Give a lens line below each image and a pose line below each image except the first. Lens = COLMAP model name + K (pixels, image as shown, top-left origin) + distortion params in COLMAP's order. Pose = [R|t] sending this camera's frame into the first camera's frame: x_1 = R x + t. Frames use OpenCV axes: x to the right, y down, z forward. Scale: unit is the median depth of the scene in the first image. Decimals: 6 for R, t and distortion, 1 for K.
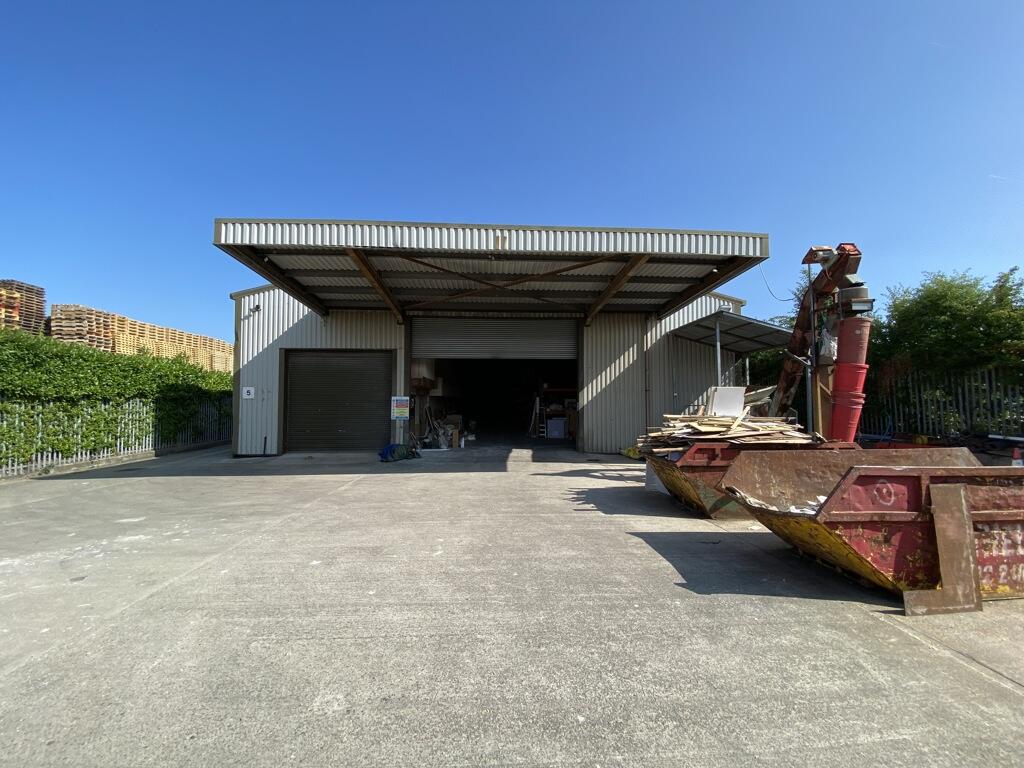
lens RADIAL K [[413.7, 0, 510.1], [0, 413.7, 381.0], [0, 0, 1]] dist [0.023028, -0.021056]
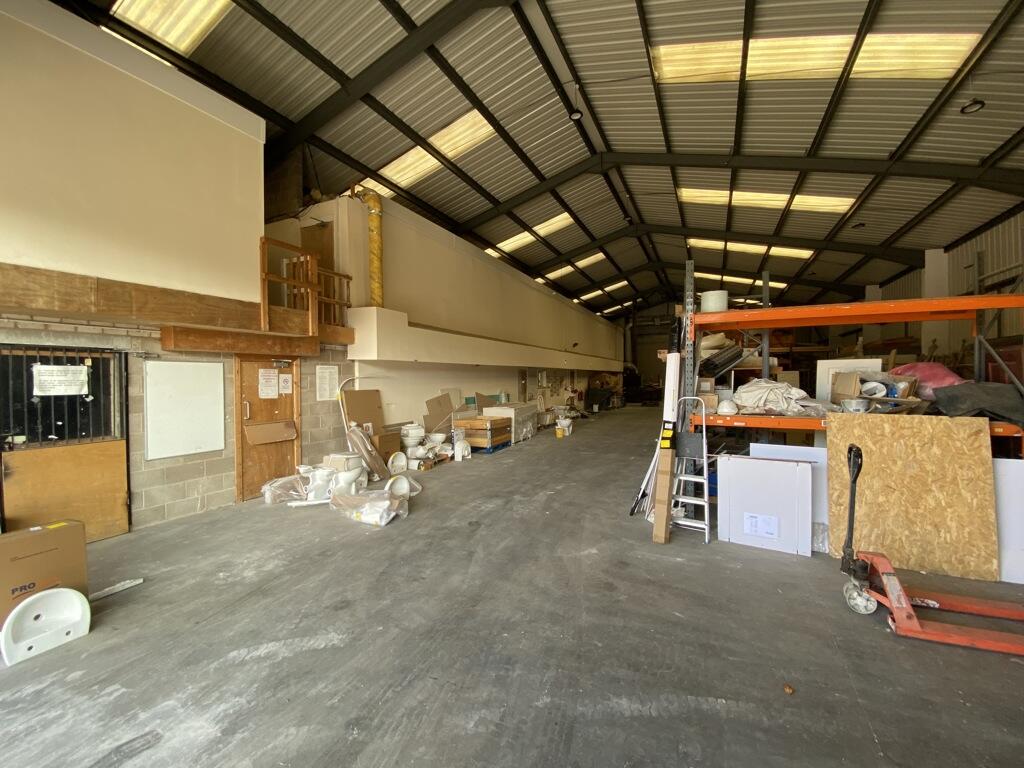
lens RADIAL K [[413.7, 0, 510.1], [0, 413.7, 381.0], [0, 0, 1]] dist [0.023028, -0.021056]
pose [[0.884170, -0.008782, -0.467083, 0.093196], [0.038900, 0.997735, 0.054877, 0.038093], [0.465543, -0.066690, 0.882509, 0.744459]]
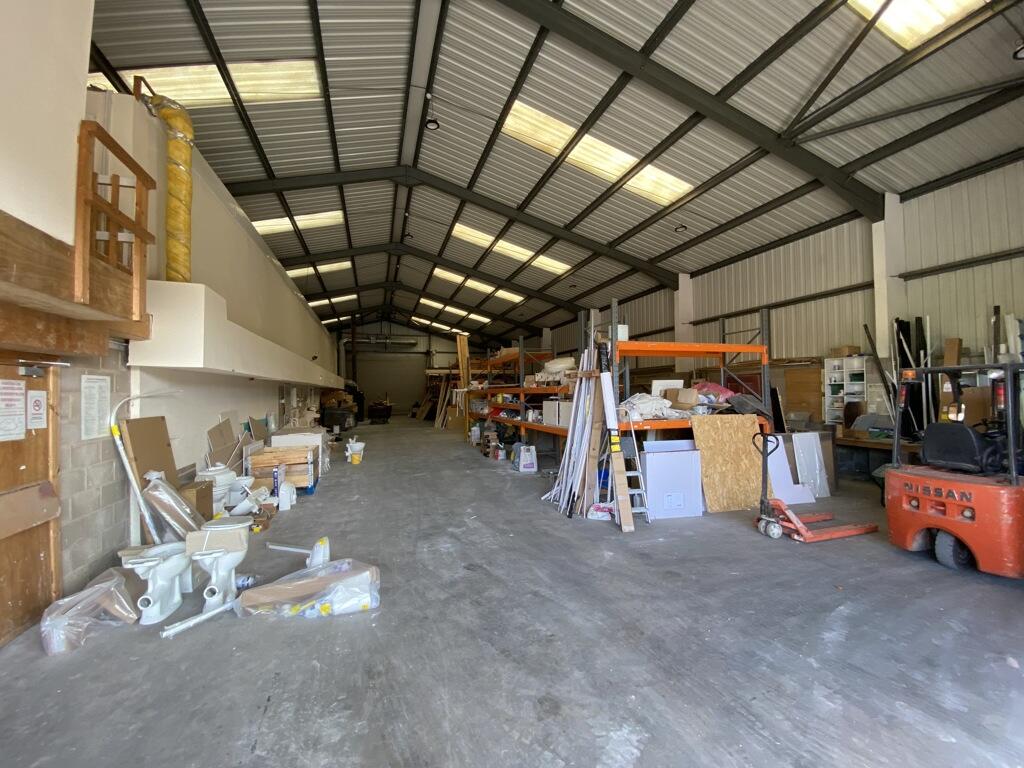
lens RADIAL K [[413.7, 0, 510.1], [0, 413.7, 381.0], [0, 0, 1]] dist [0.023028, -0.021056]
pose [[0.960639, -0.012387, 0.277523, -0.074563], [0.004706, 0.999588, 0.028325, 0.036410], [-0.277760, -0.025904, 0.960301, 0.743548]]
